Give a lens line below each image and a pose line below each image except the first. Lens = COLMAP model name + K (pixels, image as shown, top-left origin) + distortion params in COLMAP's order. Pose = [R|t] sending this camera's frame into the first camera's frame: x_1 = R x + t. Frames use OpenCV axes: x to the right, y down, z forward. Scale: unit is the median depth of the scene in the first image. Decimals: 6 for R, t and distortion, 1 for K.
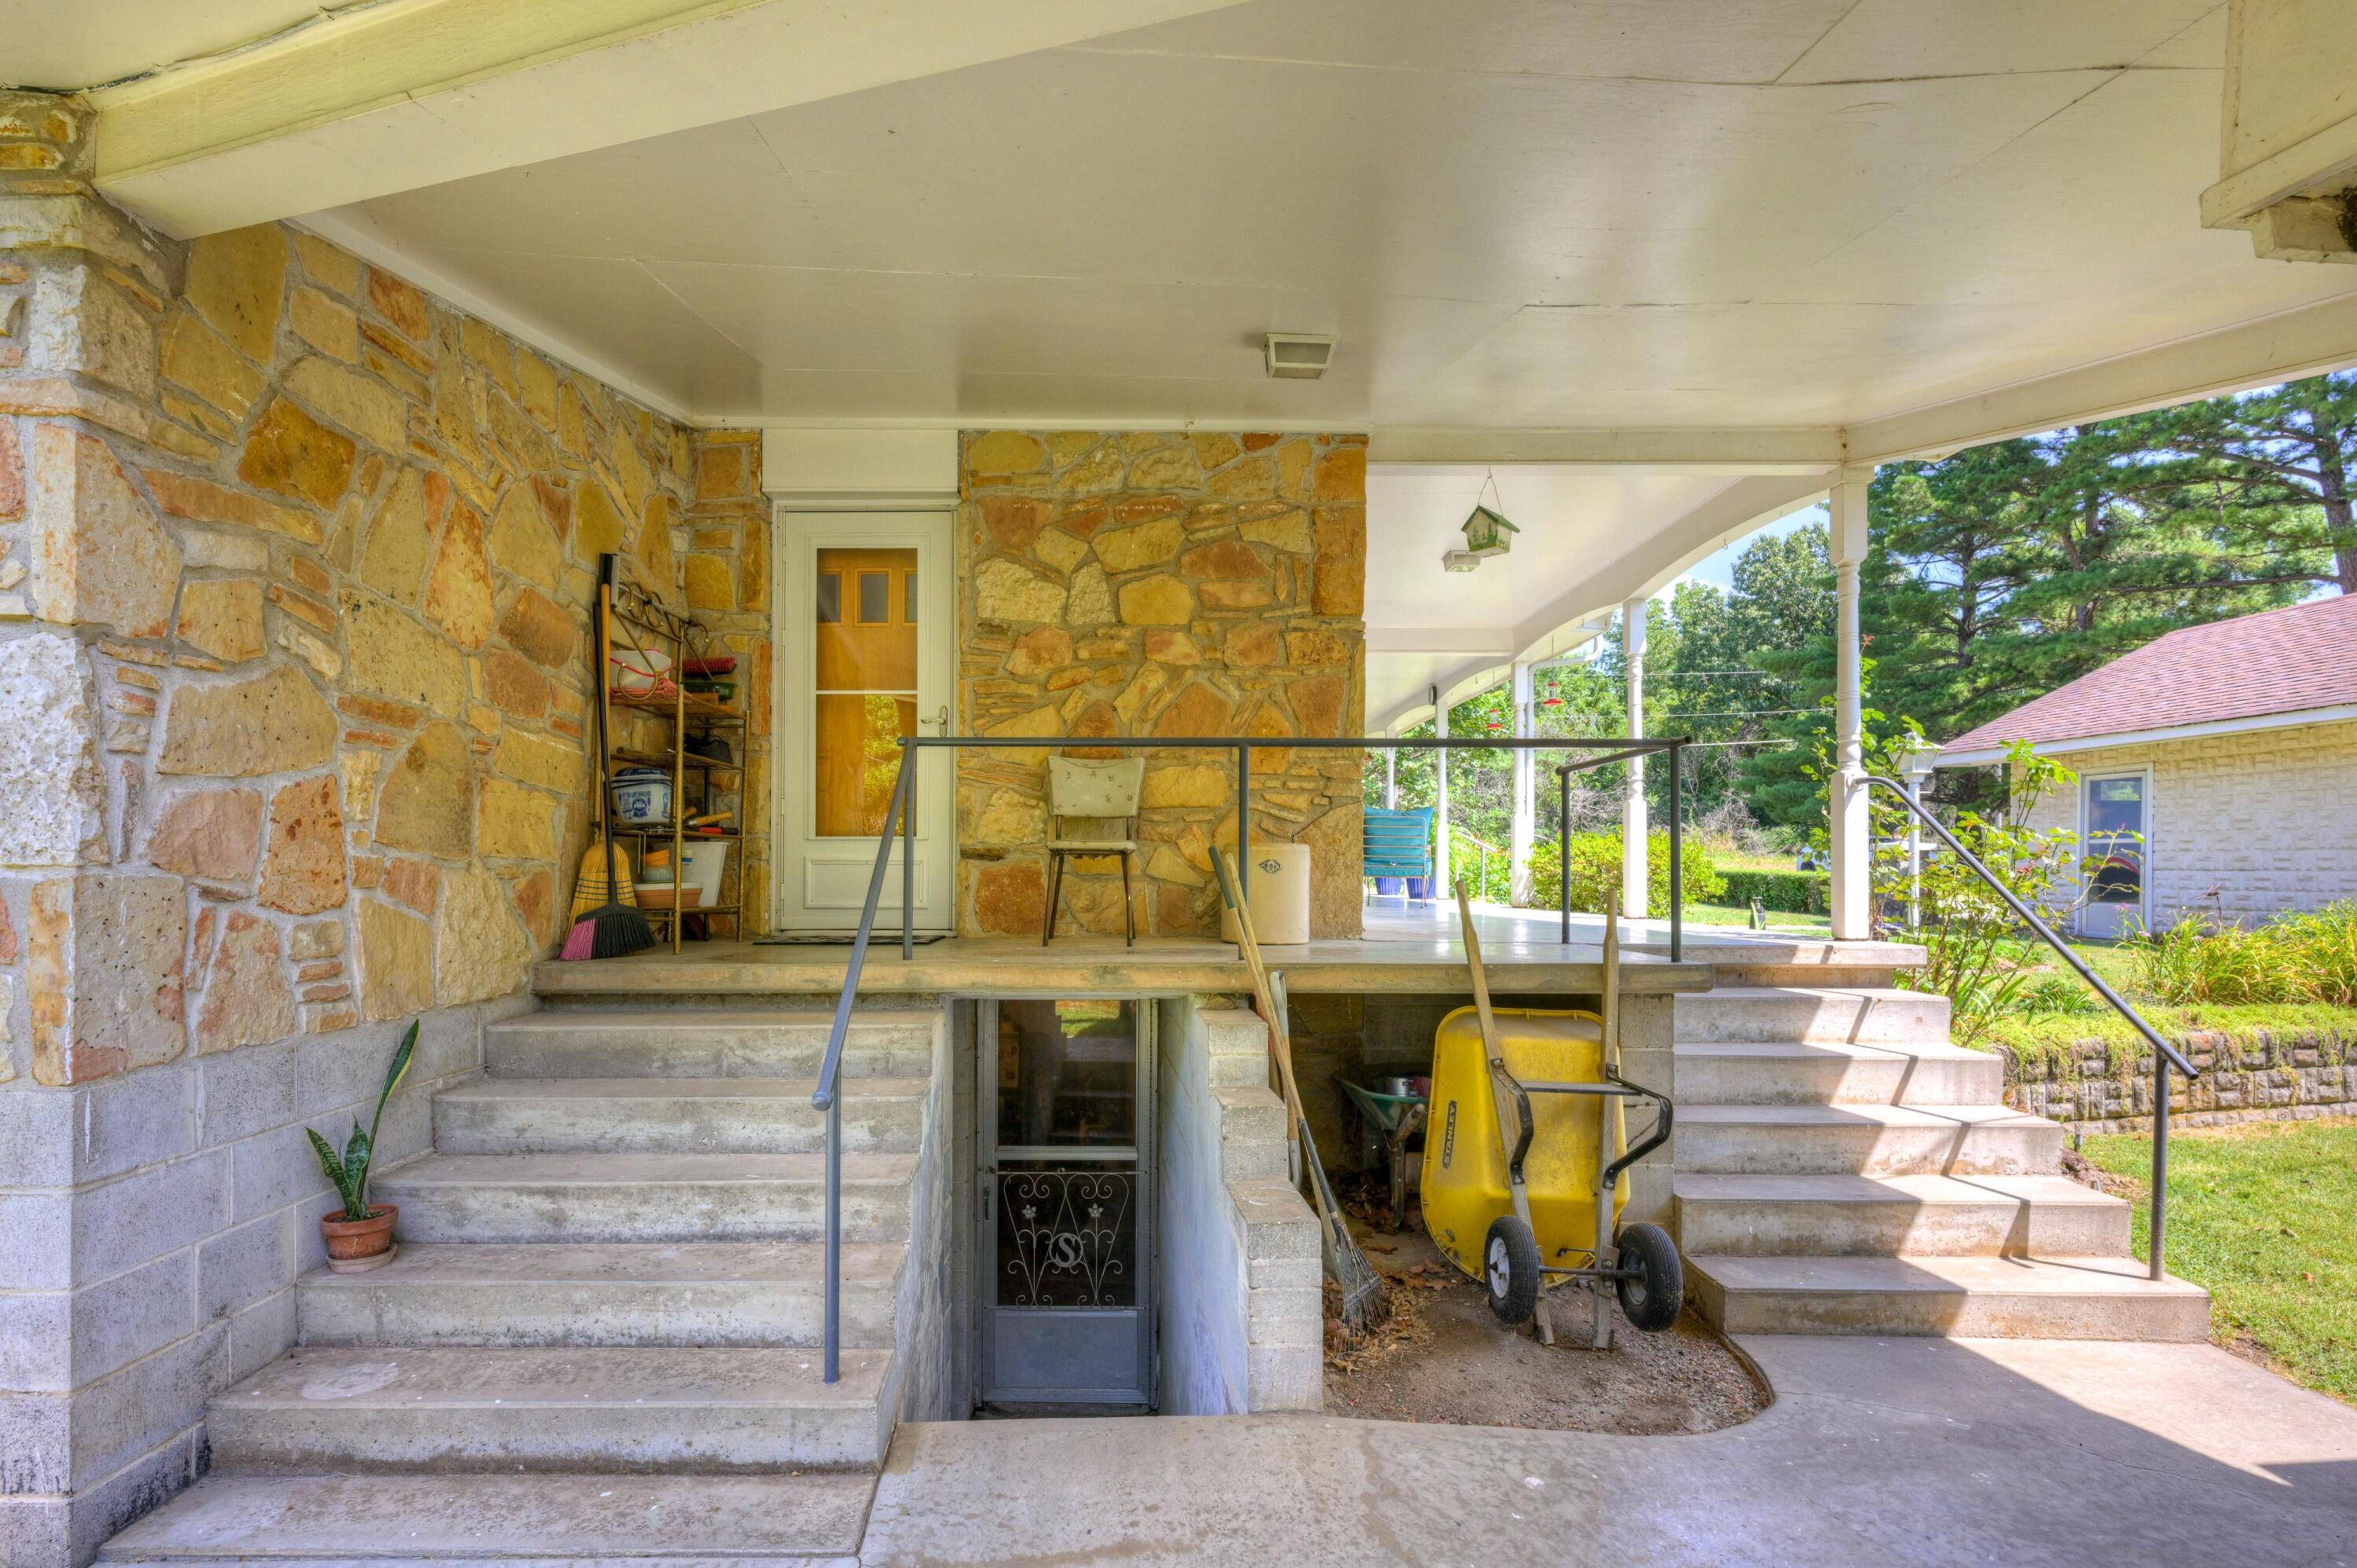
lens RADIAL K [[1146.9, 0, 1144.9], [0, 1146.9, 886.8], [0, 0, 1]] dist [-0.001182, 0.000639]
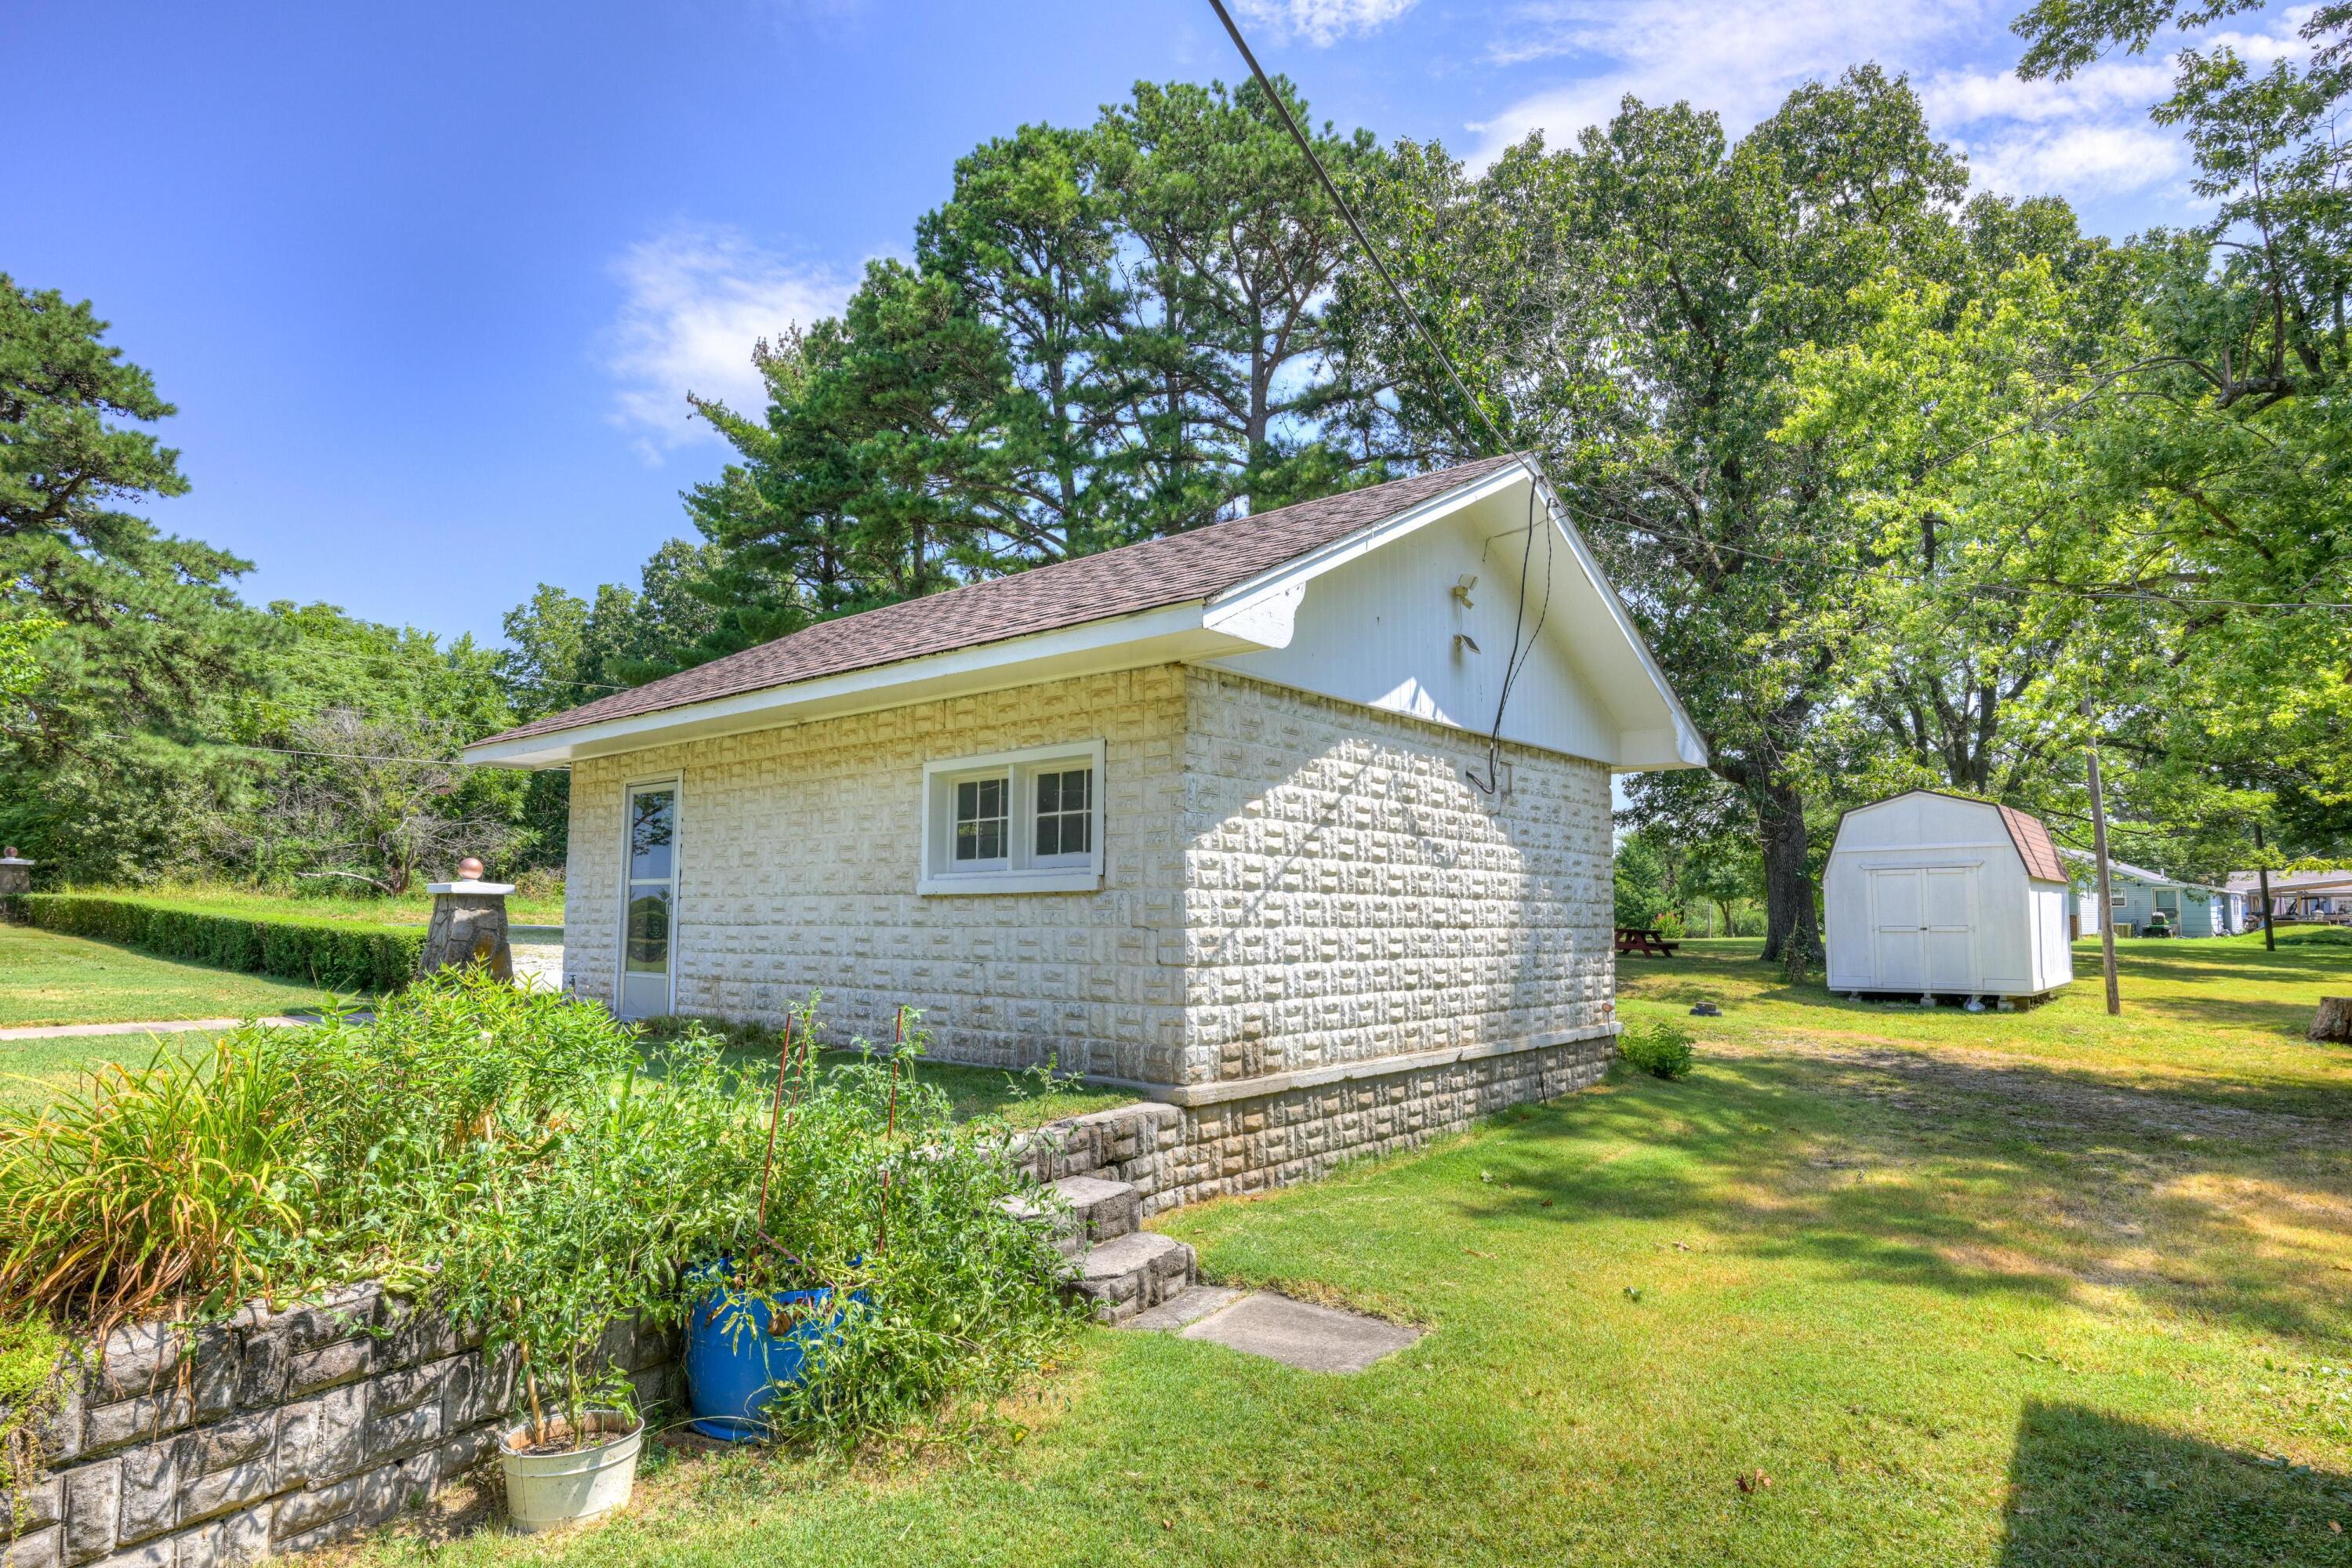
lens RADIAL K [[1310.4, 0, 1170.5], [0, 1310.4, 839.2], [0, 0, 1]] dist [0.003597, -0.000382]
pose [[0.704259, 0.043915, 0.708583, 1.162011], [0.012171, 0.997192, -0.073898, -0.009609], [-0.709839, 0.060667, 0.701747, 0.502466]]
